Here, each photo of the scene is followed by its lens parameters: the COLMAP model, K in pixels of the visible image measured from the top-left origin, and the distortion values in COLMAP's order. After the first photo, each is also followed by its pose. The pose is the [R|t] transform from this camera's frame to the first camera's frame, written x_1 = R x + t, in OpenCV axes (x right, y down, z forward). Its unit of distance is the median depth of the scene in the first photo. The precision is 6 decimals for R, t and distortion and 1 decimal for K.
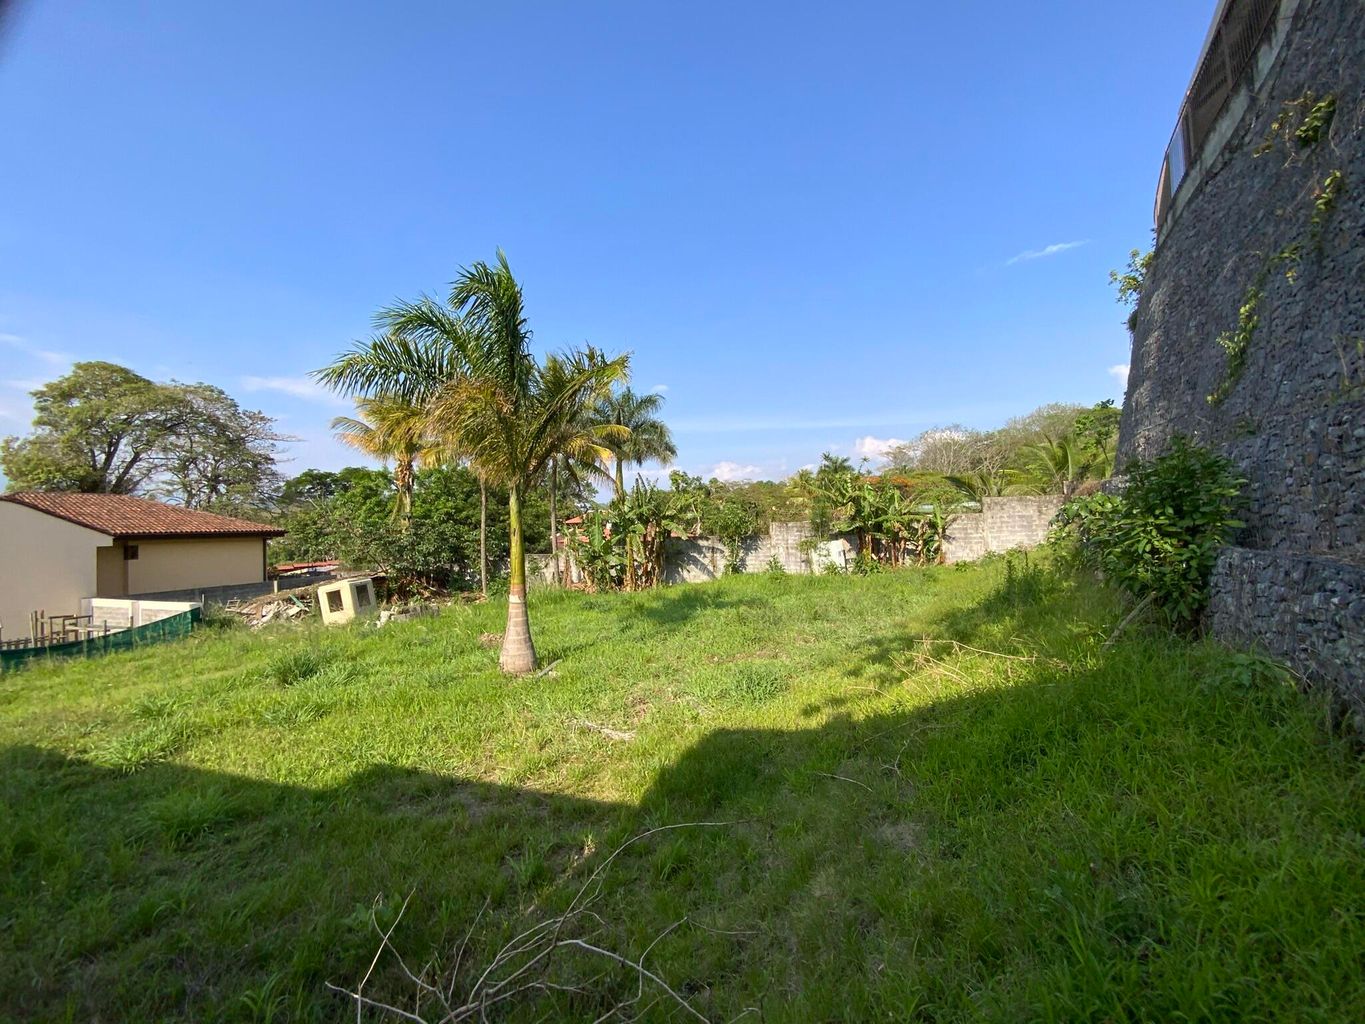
lens RADIAL K [[546.5, 0, 684.7], [0, 546.5, 511.1], [0, 0, 1]] dist [0.008063, -0.012207]
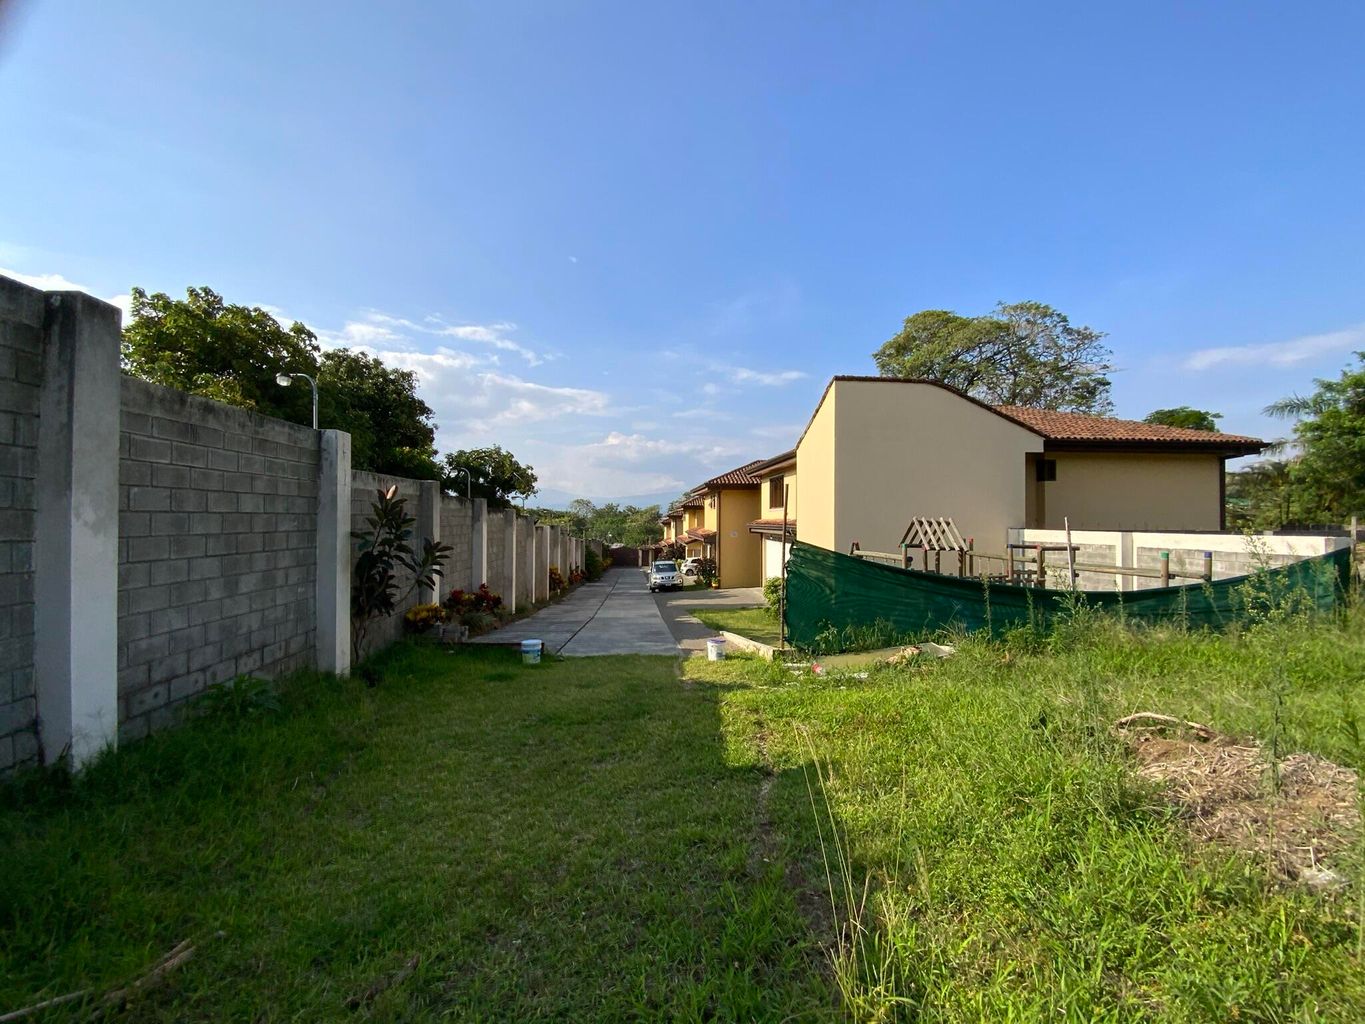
lens RADIAL K [[546.5, 0, 675.0], [0, 546.5, 512.3], [0, 0, 1]] dist [0.008063, -0.012207]
pose [[0.396121, 0.013754, -0.918095, -1.123526], [0.008635, 0.999788, 0.018704, 0.214092], [0.918158, -0.015337, 0.395918, 0.605811]]
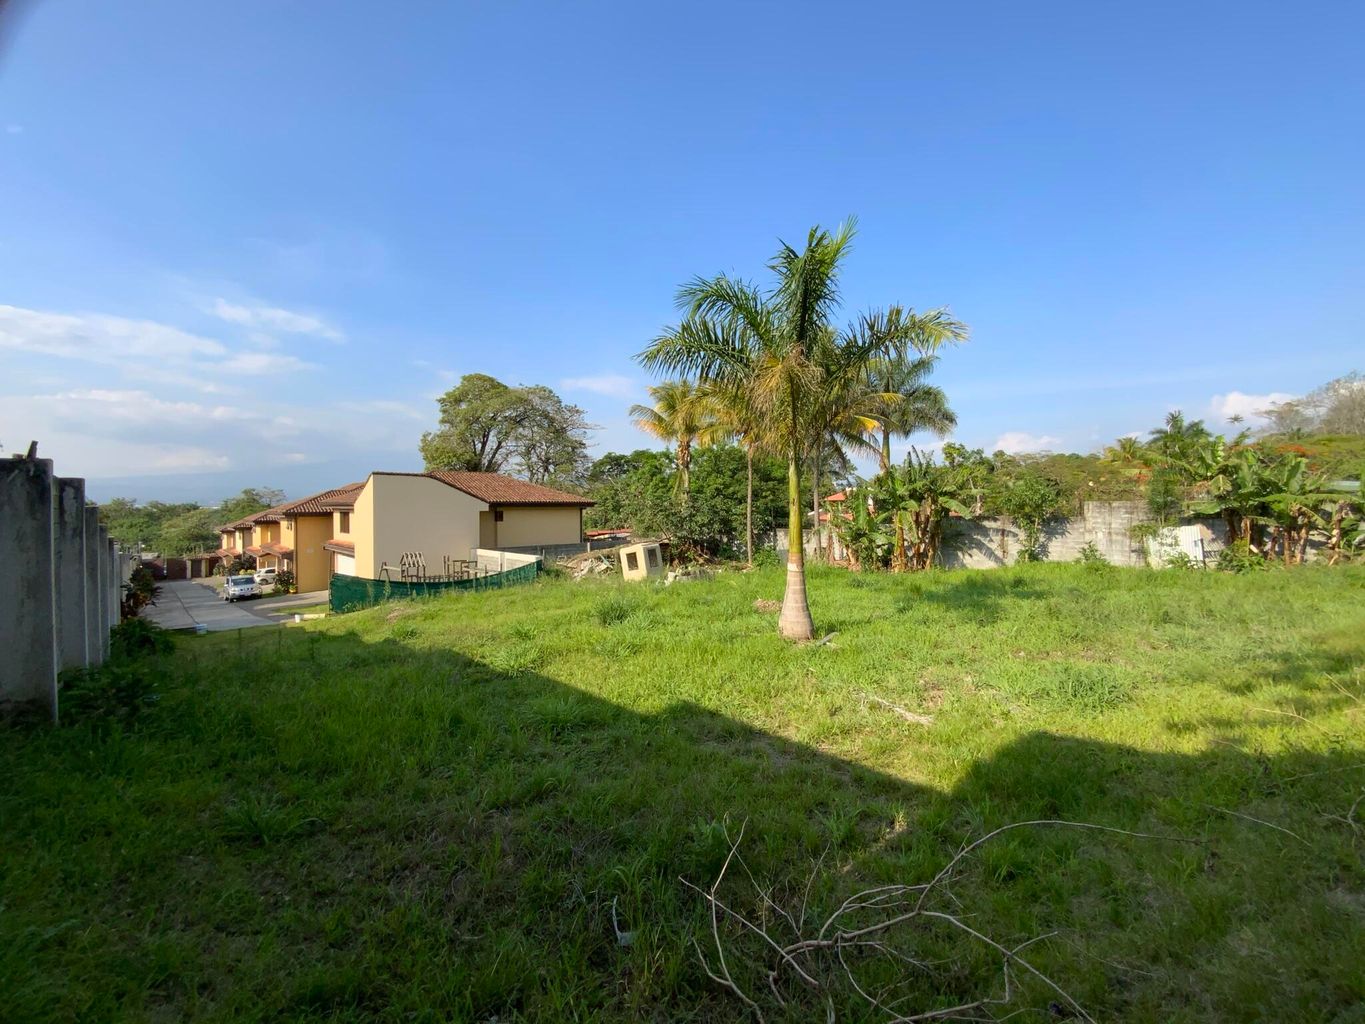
lens RADIAL K [[546.5, 0, 687.4], [0, 546.5, 511.8], [0, 0, 1]] dist [0.008063, -0.012207]
pose [[0.898818, 0.025024, -0.437607, -0.033449], [-0.007238, 0.999080, 0.042264, 0.010844], [0.438262, -0.034820, 0.898173, 0.000398]]
